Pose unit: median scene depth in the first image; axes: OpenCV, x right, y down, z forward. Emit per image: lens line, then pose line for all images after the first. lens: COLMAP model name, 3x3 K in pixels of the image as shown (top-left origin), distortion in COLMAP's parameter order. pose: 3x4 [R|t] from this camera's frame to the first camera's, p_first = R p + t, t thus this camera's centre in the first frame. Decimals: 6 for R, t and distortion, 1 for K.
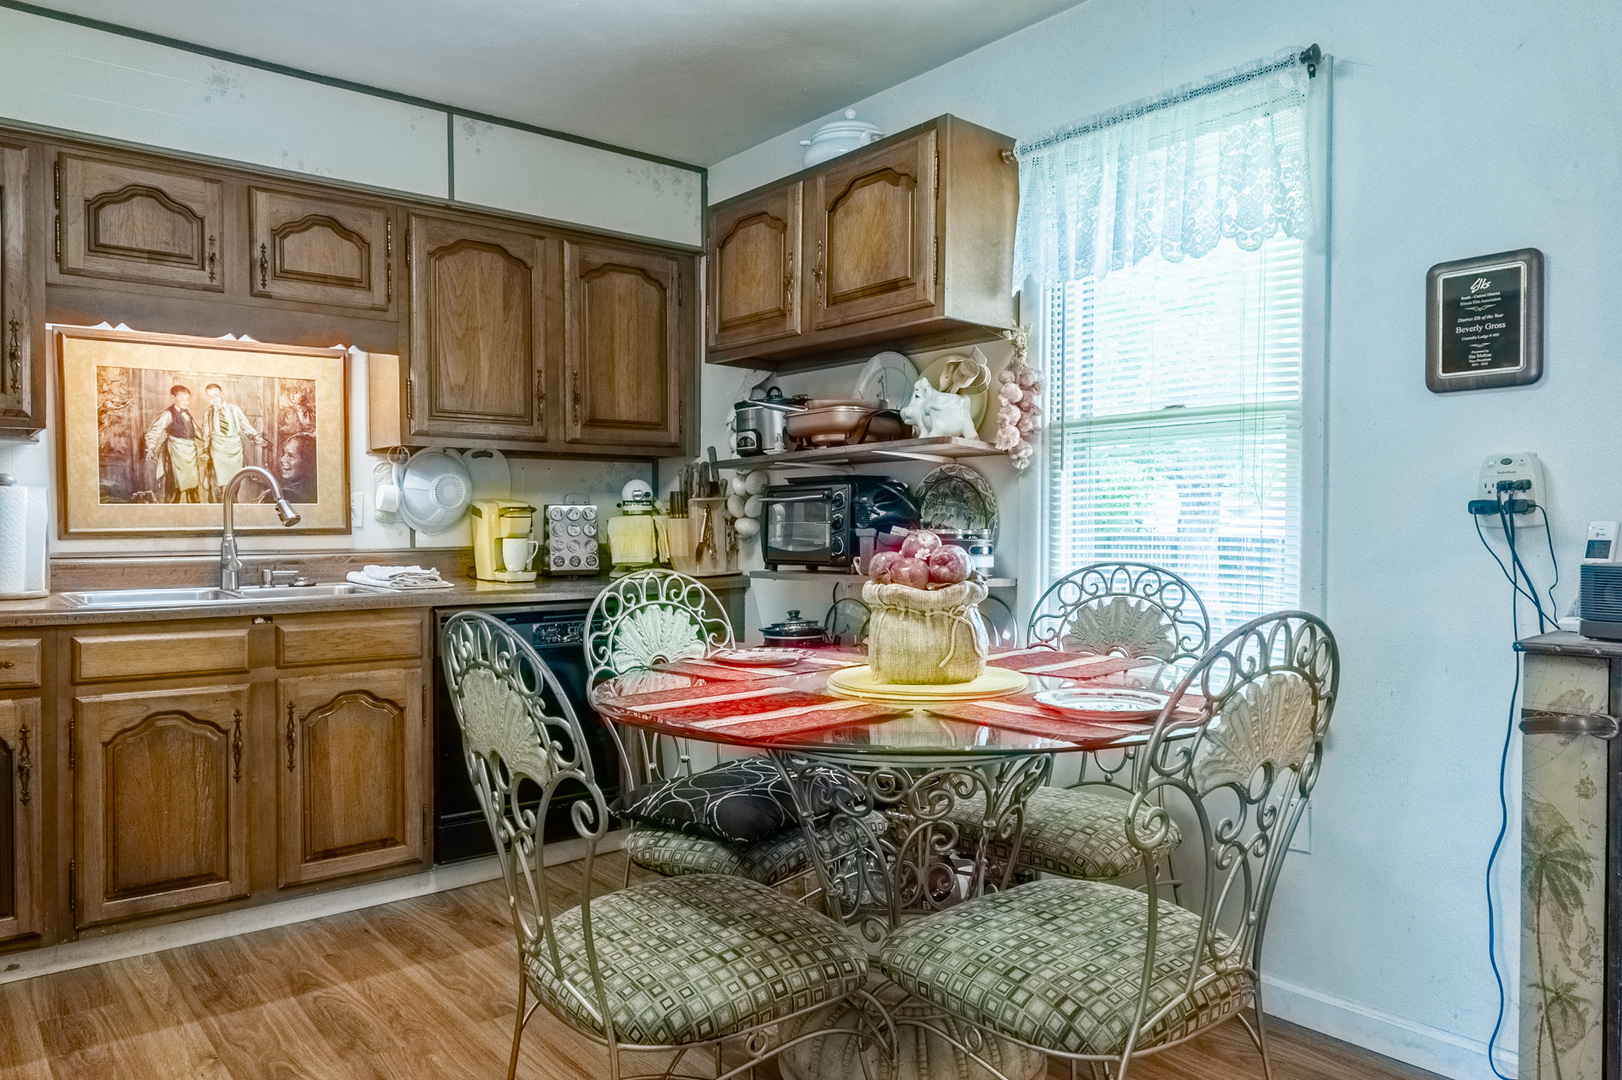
lens RADIAL K [[1115.6, 0, 803.8], [0, 1115.6, 539.0], [0, 0, 1]] dist [-0.003982, -0.002476]
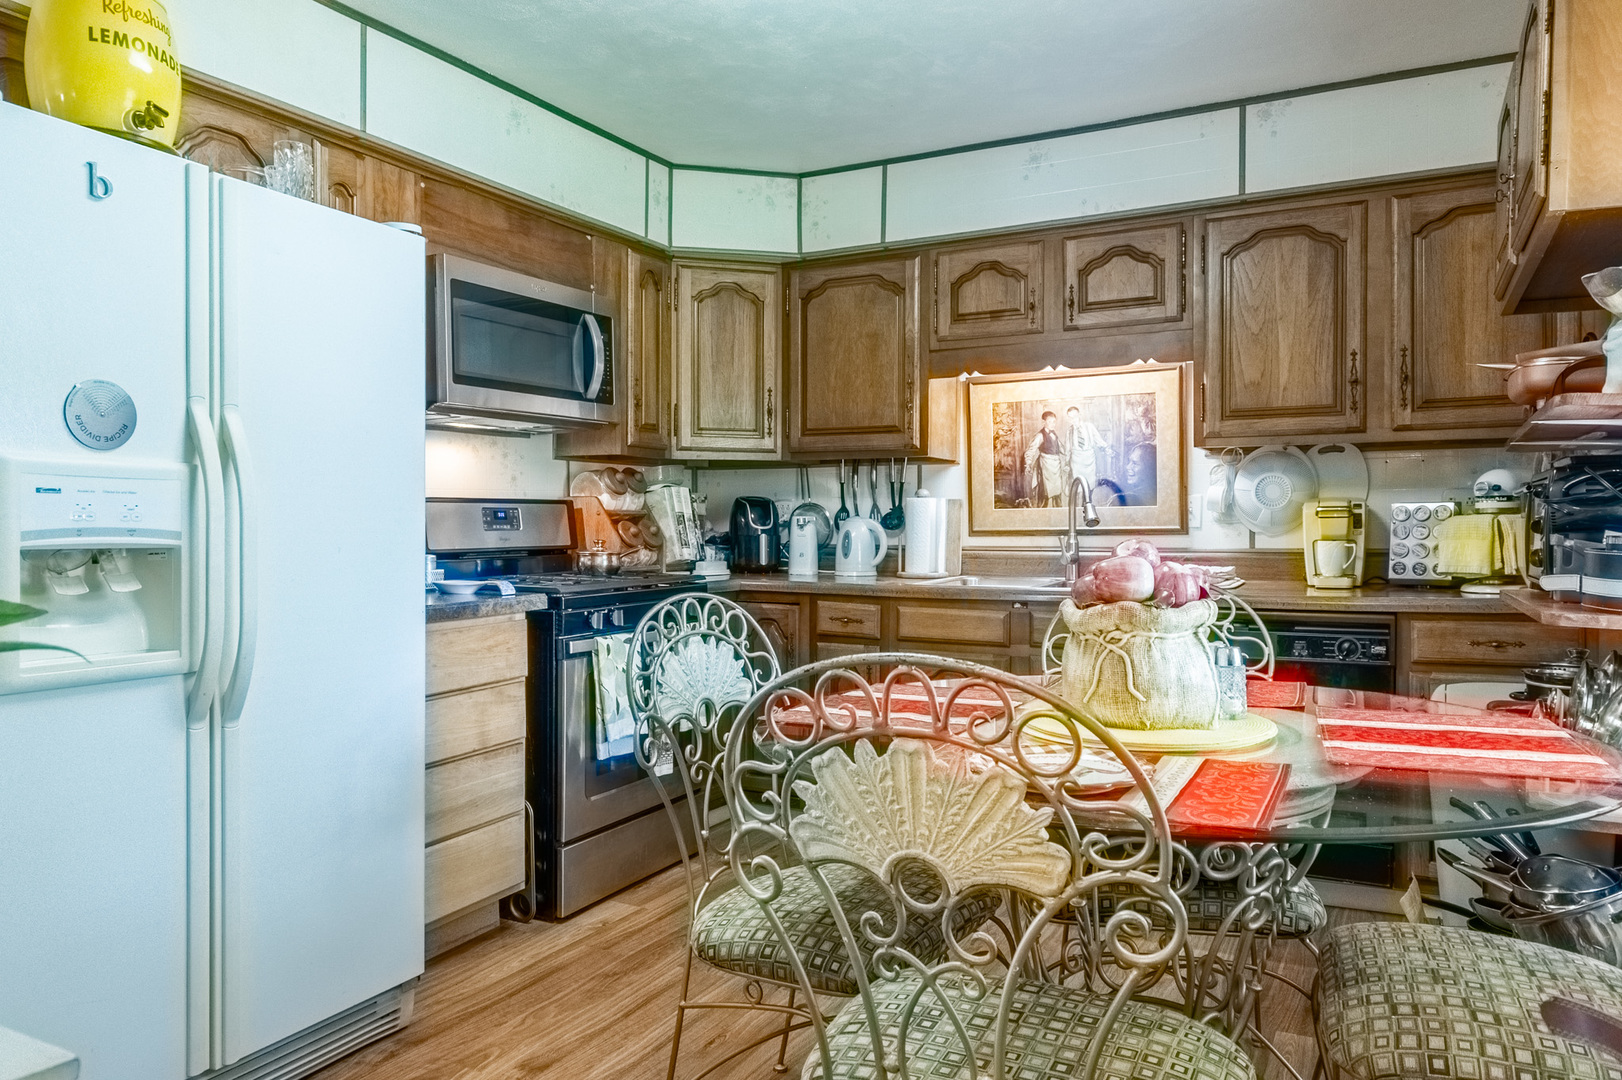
lens RADIAL K [[1115.6, 0, 802.1], [0, 1115.6, 536.8], [0, 0, 1]] dist [-0.003982, -0.002476]
pose [[0.376567, 0.012084, -0.926311, 0.466686], [-0.010967, 0.999903, 0.008586, -0.007518], [0.926325, 0.006926, 0.376663, 0.284894]]
